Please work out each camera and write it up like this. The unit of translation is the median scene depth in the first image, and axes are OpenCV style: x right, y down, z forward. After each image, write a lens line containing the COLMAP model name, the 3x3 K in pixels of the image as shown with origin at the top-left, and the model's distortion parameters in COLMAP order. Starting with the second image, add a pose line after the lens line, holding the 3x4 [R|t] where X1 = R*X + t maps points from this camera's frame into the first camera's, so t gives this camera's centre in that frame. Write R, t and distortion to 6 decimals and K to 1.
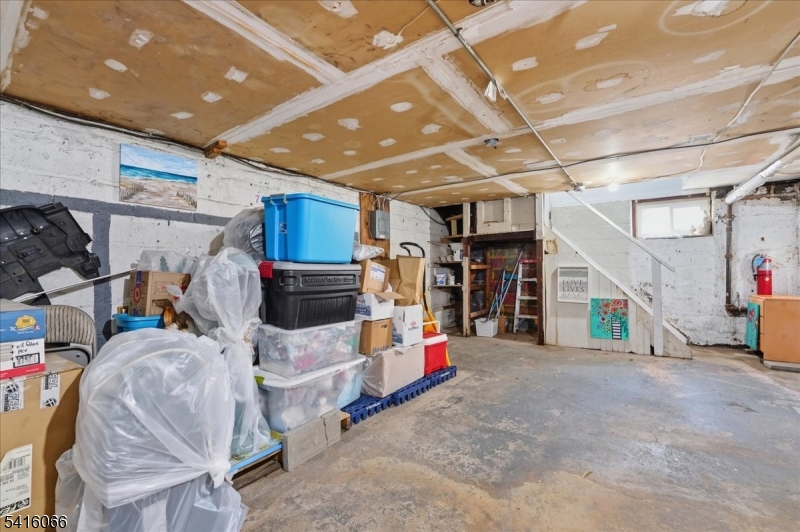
lens RADIAL K [[335.0, 0, 398.5], [0, 335.0, 271.1], [0, 0, 1]] dist [-0.028972, 0.004430]
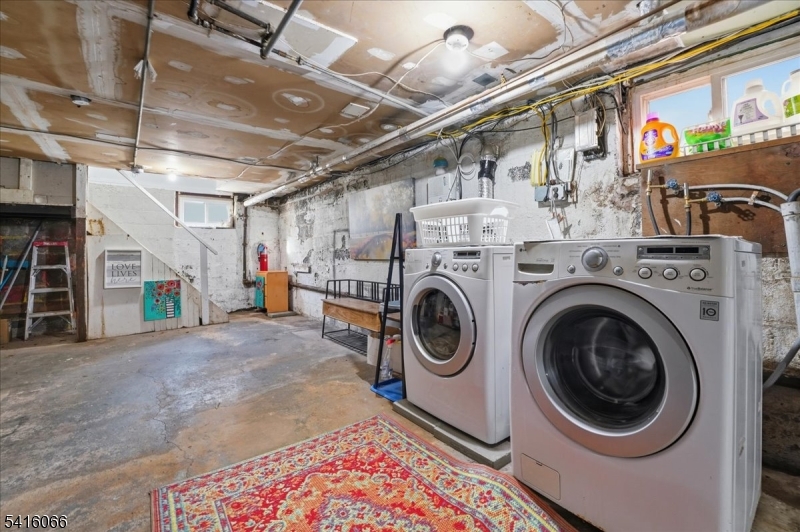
lens RADIAL K [[347.0, 0, 398.6], [0, 347.0, 247.5], [0, 0, 1]] dist [-0.017779, 0.000026]
pose [[0.264182, 0.026944, 0.964096, -0.252865], [0.017067, 0.999323, -0.032605, 0.029295], [-0.964322, 0.025068, 0.263543, -0.017768]]
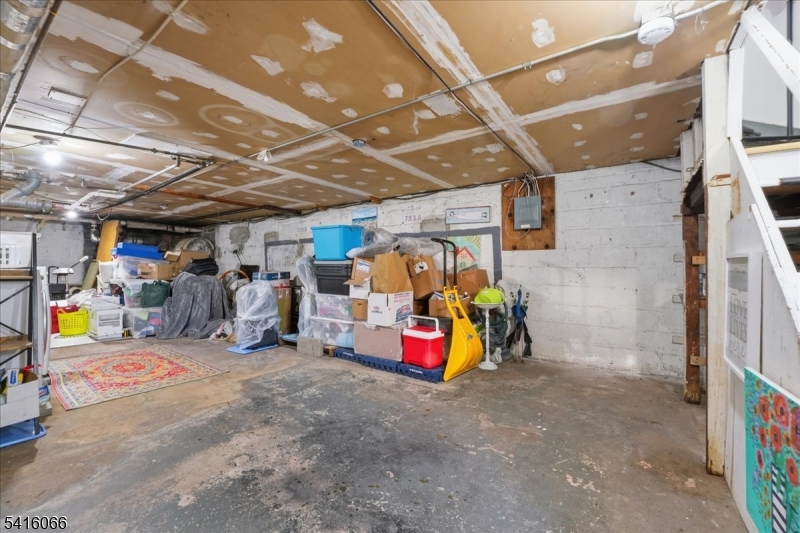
lens RADIAL K [[329.9, 0, 401.5], [0, 329.9, 262.8], [0, 0, 1]] dist [-0.029111, 0.003956]
pose [[0.030456, -0.003172, -0.999531, 0.962732], [-0.009233, 0.999951, -0.003454, -0.004329], [0.999493, 0.009334, 0.030425, 0.806478]]
